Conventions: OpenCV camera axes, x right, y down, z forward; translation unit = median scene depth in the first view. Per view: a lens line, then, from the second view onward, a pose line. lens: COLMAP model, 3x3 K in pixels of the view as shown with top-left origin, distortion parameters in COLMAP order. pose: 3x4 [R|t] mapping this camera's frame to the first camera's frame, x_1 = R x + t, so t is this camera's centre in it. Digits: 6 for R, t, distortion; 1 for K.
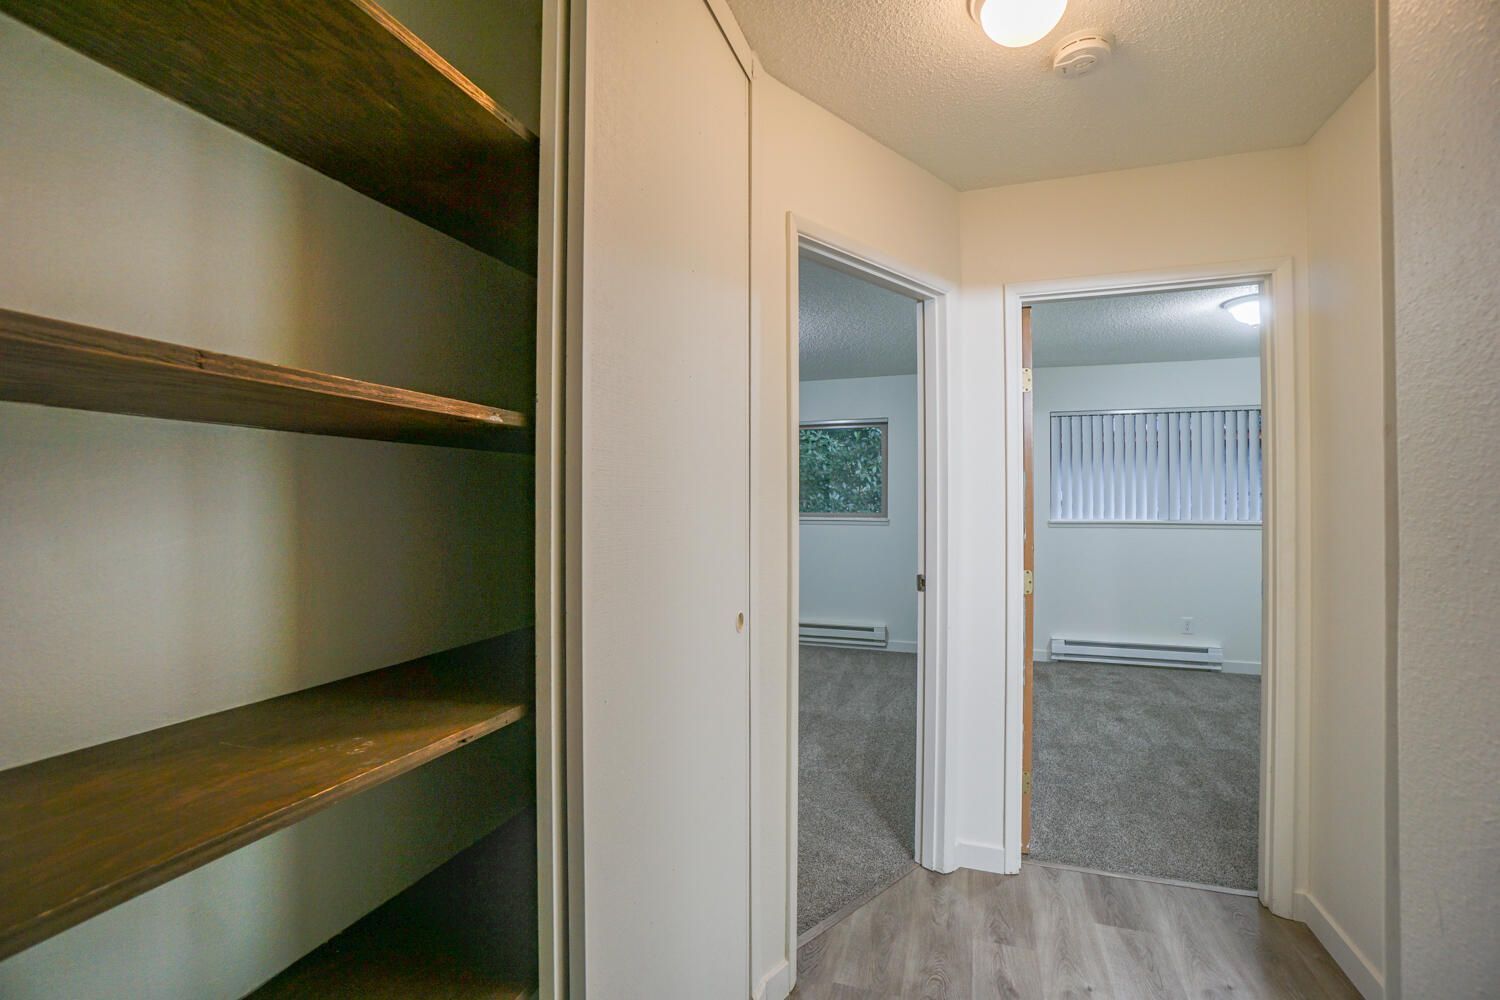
lens RADIAL K [[682.3, 0, 750.4], [0, 682.3, 498.0], [0, 0, 1]] dist [-0.048677, 0.011925]
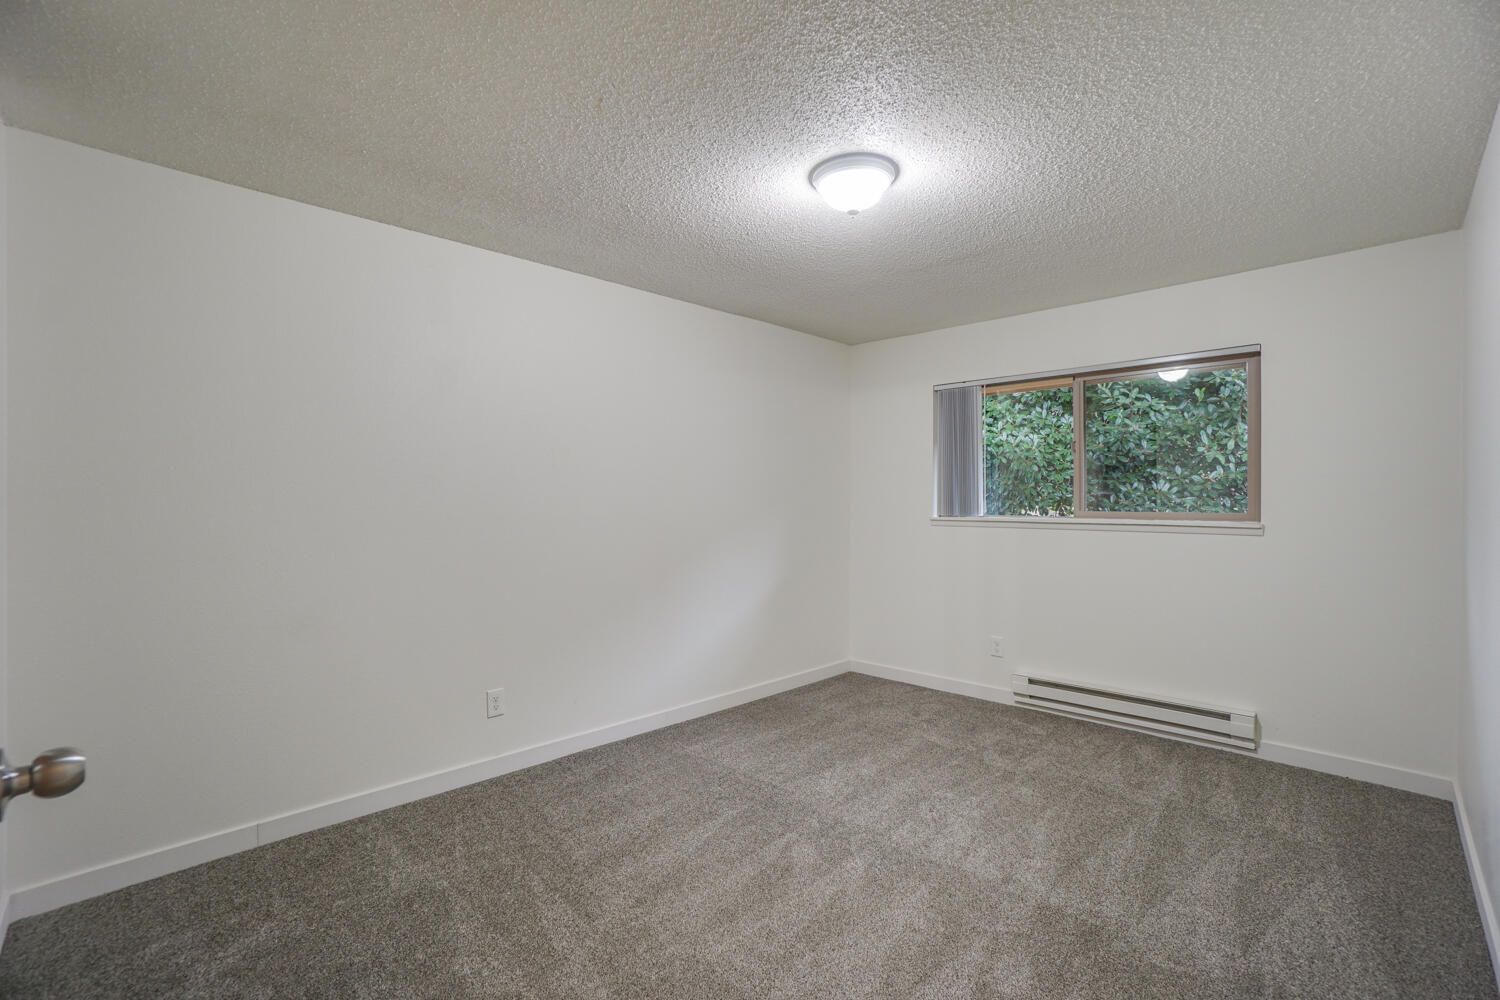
lens RADIAL K [[682.3, 0, 738.2], [0, 682.3, 495.7], [0, 0, 1]] dist [-0.048677, 0.011925]
pose [[0.898686, -0.002494, -0.438585, 0.054547], [0.004496, 0.999984, 0.003527, 0.003942], [0.438569, -0.005142, 0.898683, 0.316446]]
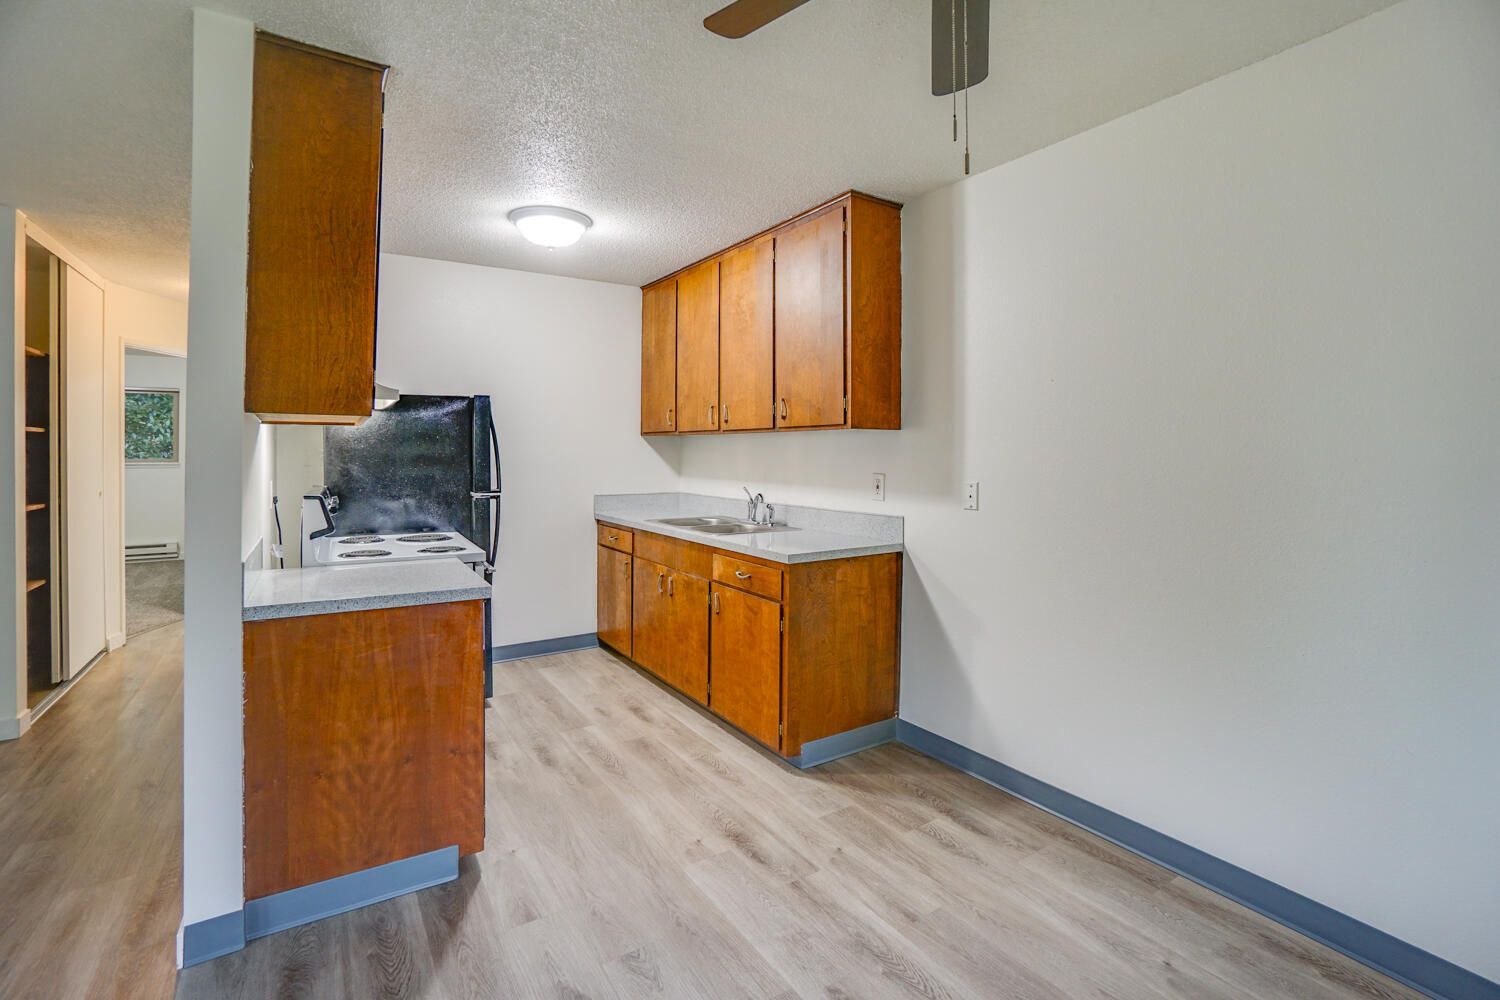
lens RADIAL K [[682.3, 0, 740.9], [0, 682.3, 454.5], [0, 0, 1]] dist [-0.048677, 0.011925]
pose [[0.630066, -0.003130, 0.776535, -0.116657], [-0.006301, 0.999938, 0.009143, -0.005500], [-0.776516, -0.010654, 0.630007, -0.698054]]
